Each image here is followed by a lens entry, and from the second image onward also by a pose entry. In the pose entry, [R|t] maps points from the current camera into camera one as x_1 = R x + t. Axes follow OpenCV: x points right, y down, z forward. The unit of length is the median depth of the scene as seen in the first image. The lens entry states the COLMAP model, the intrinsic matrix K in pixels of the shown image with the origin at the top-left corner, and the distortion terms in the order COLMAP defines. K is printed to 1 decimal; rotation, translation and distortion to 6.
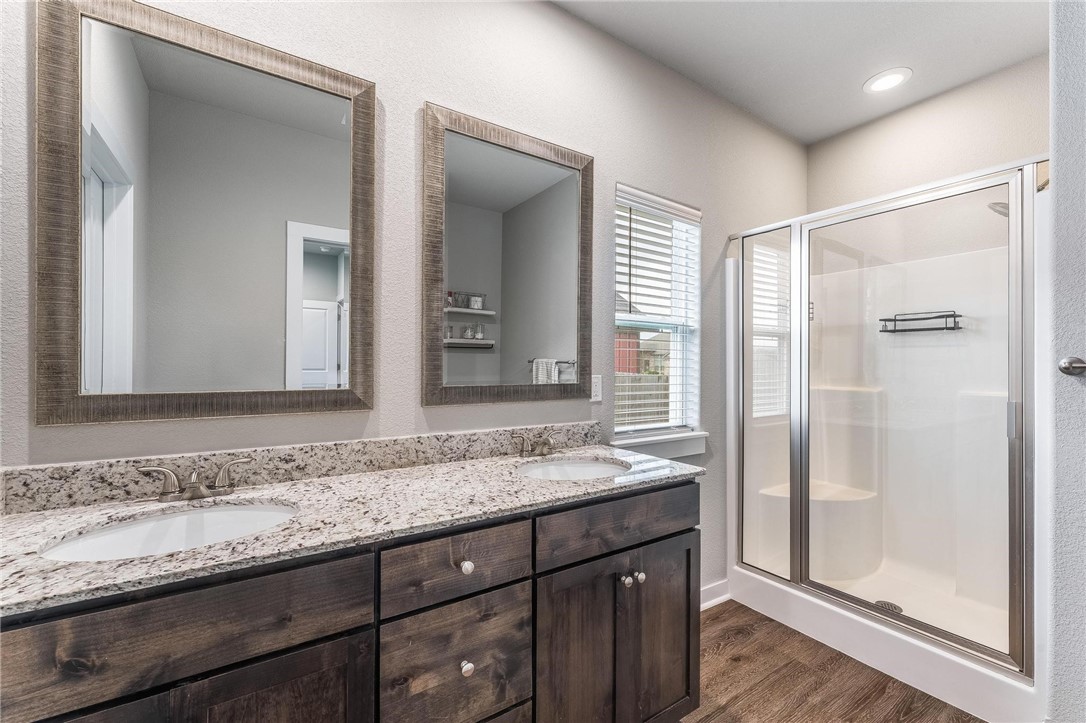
lens RADIAL K [[437.3, 0, 539.4], [0, 437.3, 369.0], [0, 0, 1]] dist [0.004566, -0.000557]
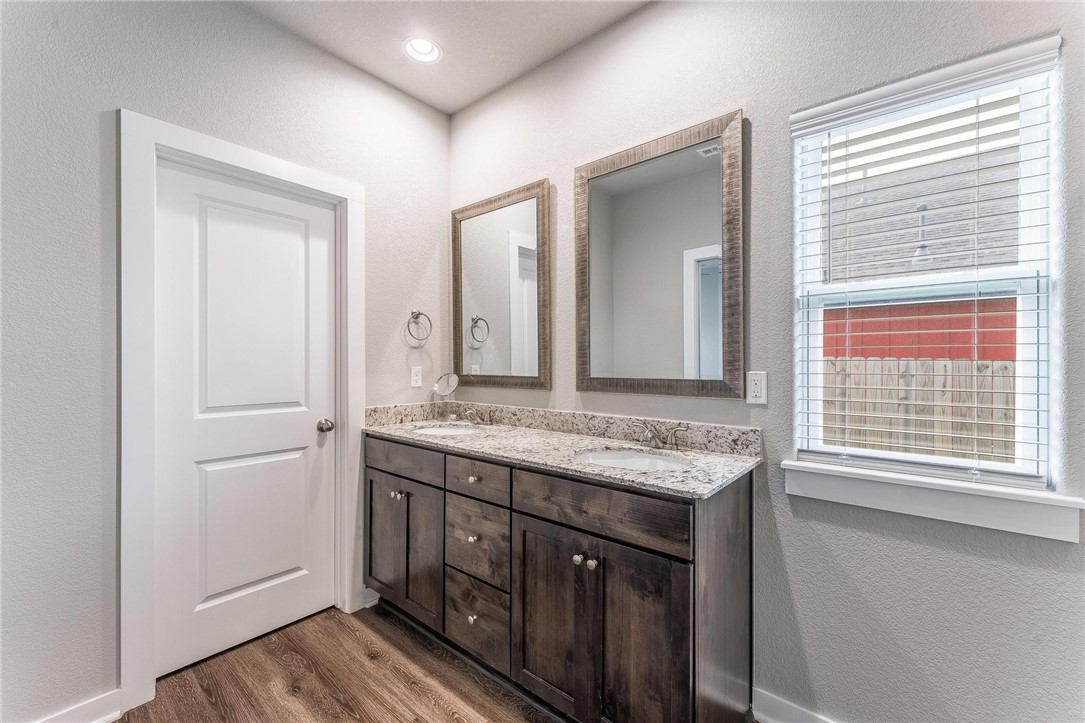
lens RADIAL K [[436.9, 0, 548.0], [0, 436.9, 362.2], [0, 0, 1]] dist [0.004566, -0.000557]
pose [[0.305925, -0.005869, -0.952038, 1.082973], [-0.000029, 0.999981, -0.006174, 0.003884], [0.952056, 0.001917, 0.305919, 0.533027]]
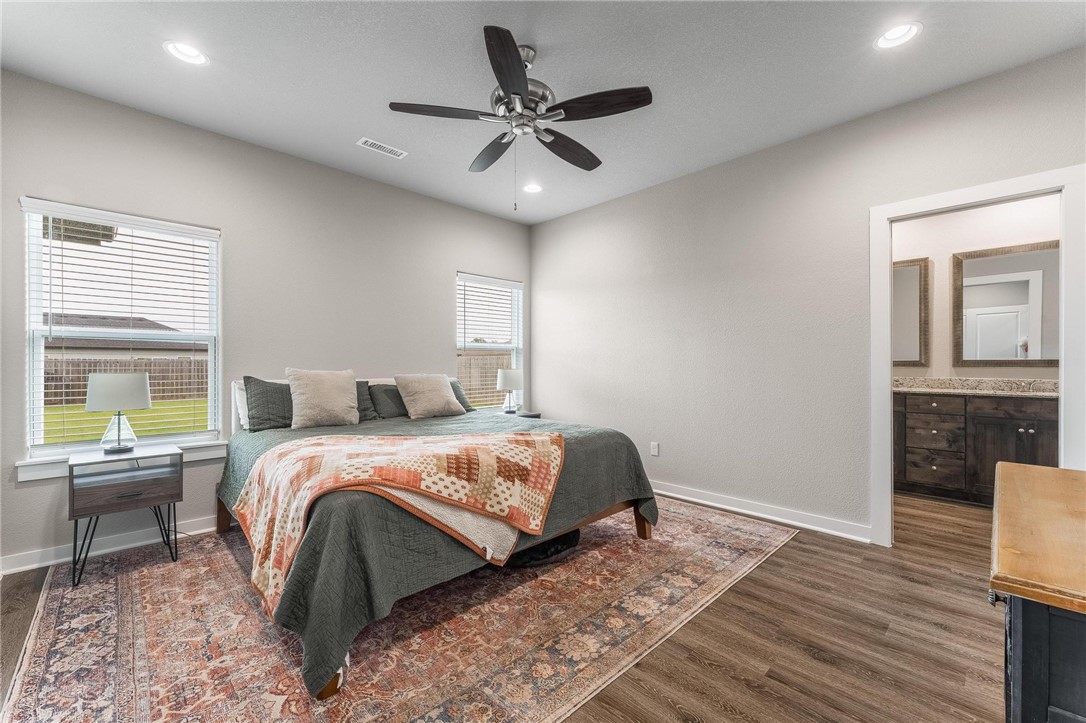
lens RADIAL K [[437.3, 0, 539.0], [0, 437.3, 362.4], [0, 0, 1]] dist [0.004566, -0.000557]
pose [[0.180889, -0.006522, -0.983482, 2.060626], [0.005355, 0.999970, -0.005647, 0.061841], [0.983489, -0.004245, 0.180919, -2.123893]]
